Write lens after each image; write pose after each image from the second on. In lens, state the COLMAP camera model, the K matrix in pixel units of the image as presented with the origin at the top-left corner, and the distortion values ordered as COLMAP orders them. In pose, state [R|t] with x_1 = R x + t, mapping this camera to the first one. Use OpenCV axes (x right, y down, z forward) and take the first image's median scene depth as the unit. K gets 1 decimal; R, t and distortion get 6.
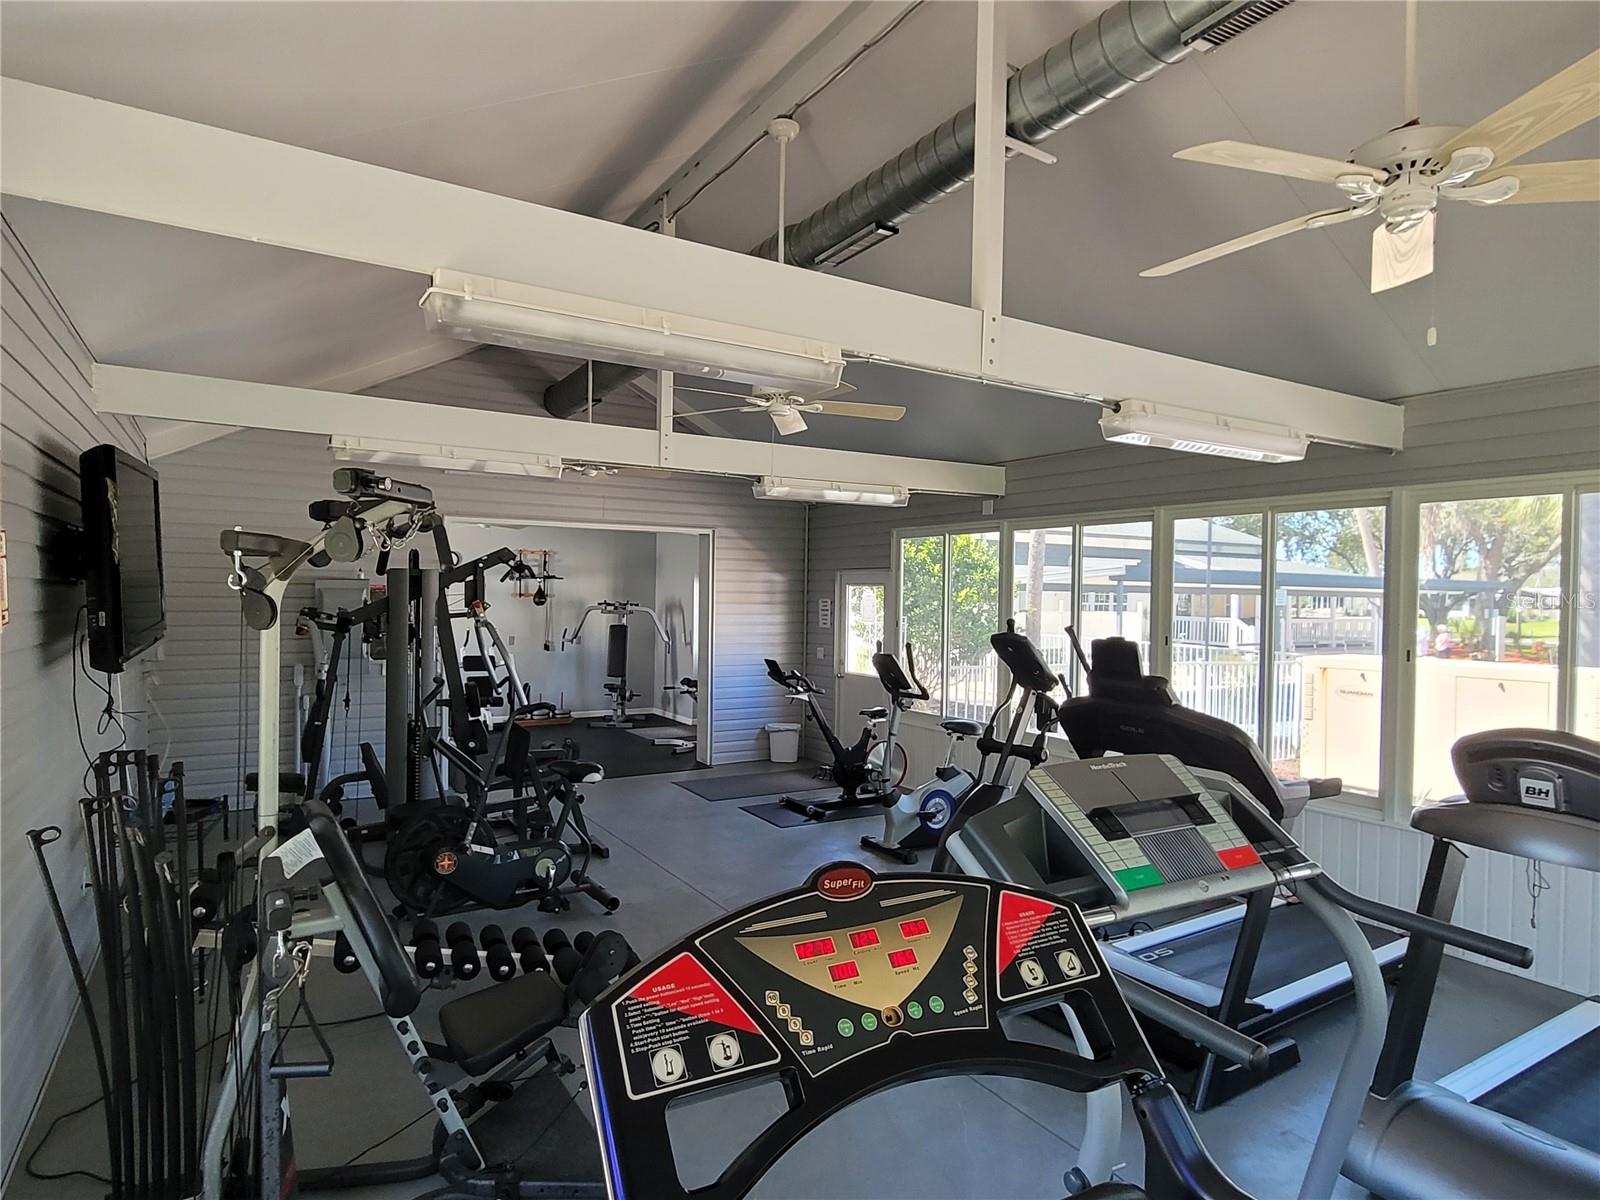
lens RADIAL K [[907.7, 0, 797.1], [0, 907.7, 602.1], [0, 0, 1]] dist [0.001666, 0.000162]
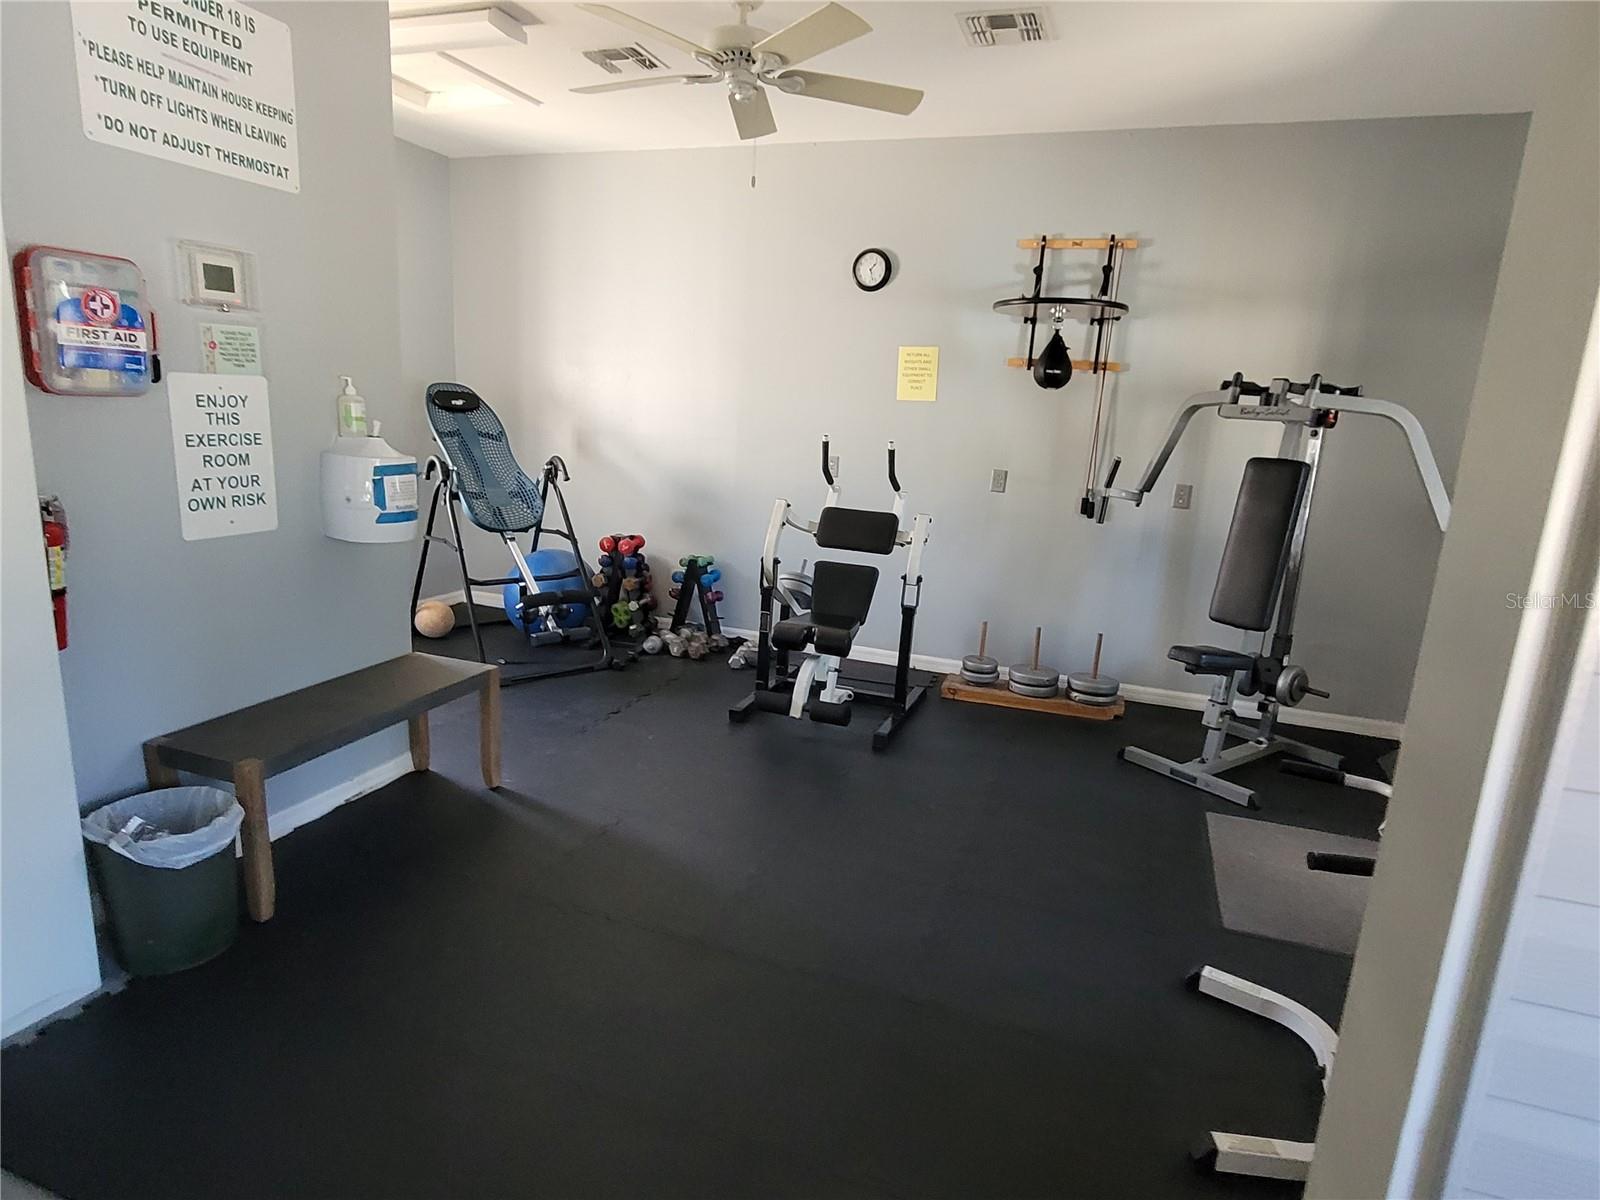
lens RADIAL K [[907.7, 0, 797.1], [0, 907.7, 602.1], [0, 0, 1]] dist [0.001666, 0.000162]
pose [[0.624091, 0.187872, -0.758429, -0.057331], [-0.054587, 0.978775, 0.197535, 0.020461], [0.779442, -0.081880, 0.621100, 0.674138]]
